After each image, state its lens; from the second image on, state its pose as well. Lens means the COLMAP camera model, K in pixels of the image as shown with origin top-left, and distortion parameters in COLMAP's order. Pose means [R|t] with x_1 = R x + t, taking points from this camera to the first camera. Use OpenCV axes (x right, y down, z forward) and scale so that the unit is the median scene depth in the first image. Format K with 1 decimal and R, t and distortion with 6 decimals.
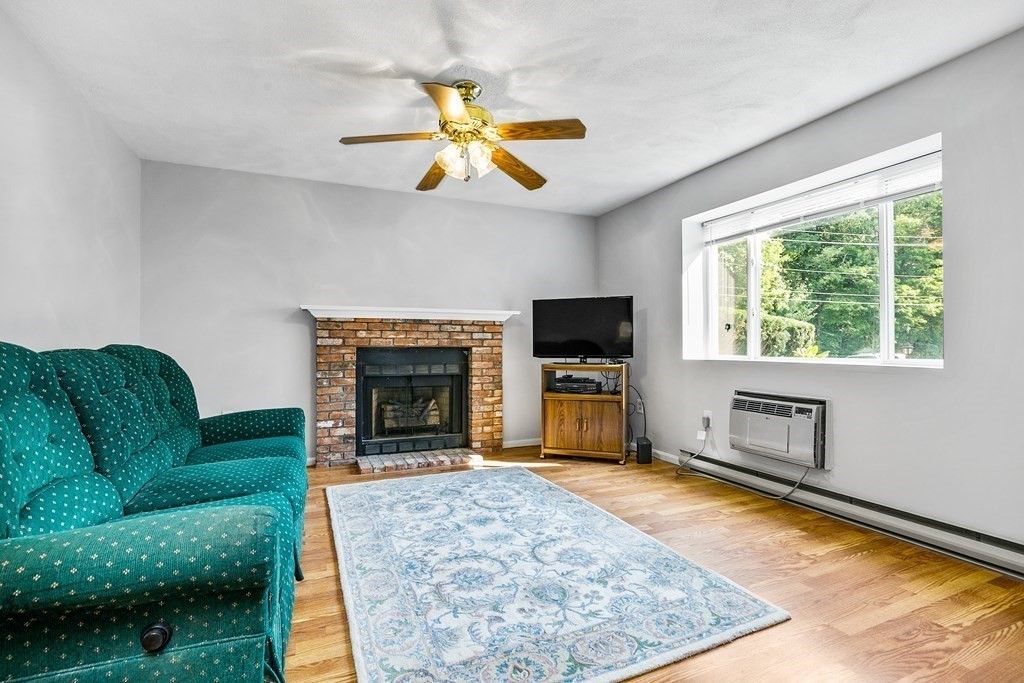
lens RADIAL K [[467.7, 0, 508.9], [0, 467.7, 342.3], [0, 0, 1]] dist [-0.015268, 0.004647]
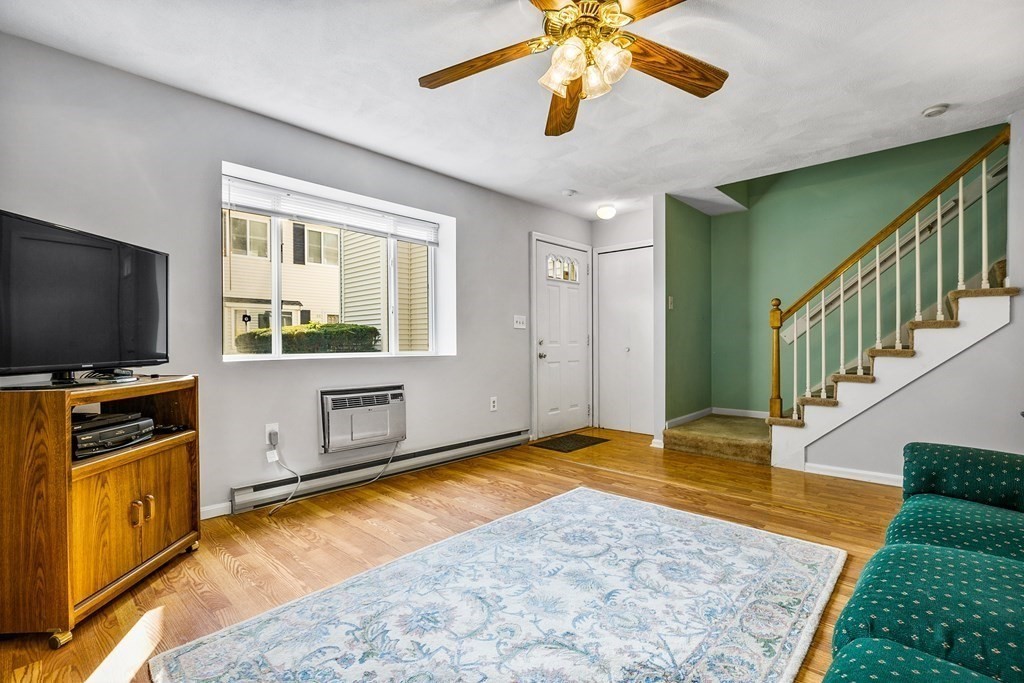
lens RADIAL K [[467.7, 0, 508.9], [0, 467.7, 342.3], [0, 0, 1]] dist [-0.015268, 0.004647]
pose [[-0.393648, 0.000998, 0.919261, -0.631564], [-0.004539, 0.999985, -0.003029, 0.010850], [-0.919250, -0.005365, -0.393637, 1.275556]]
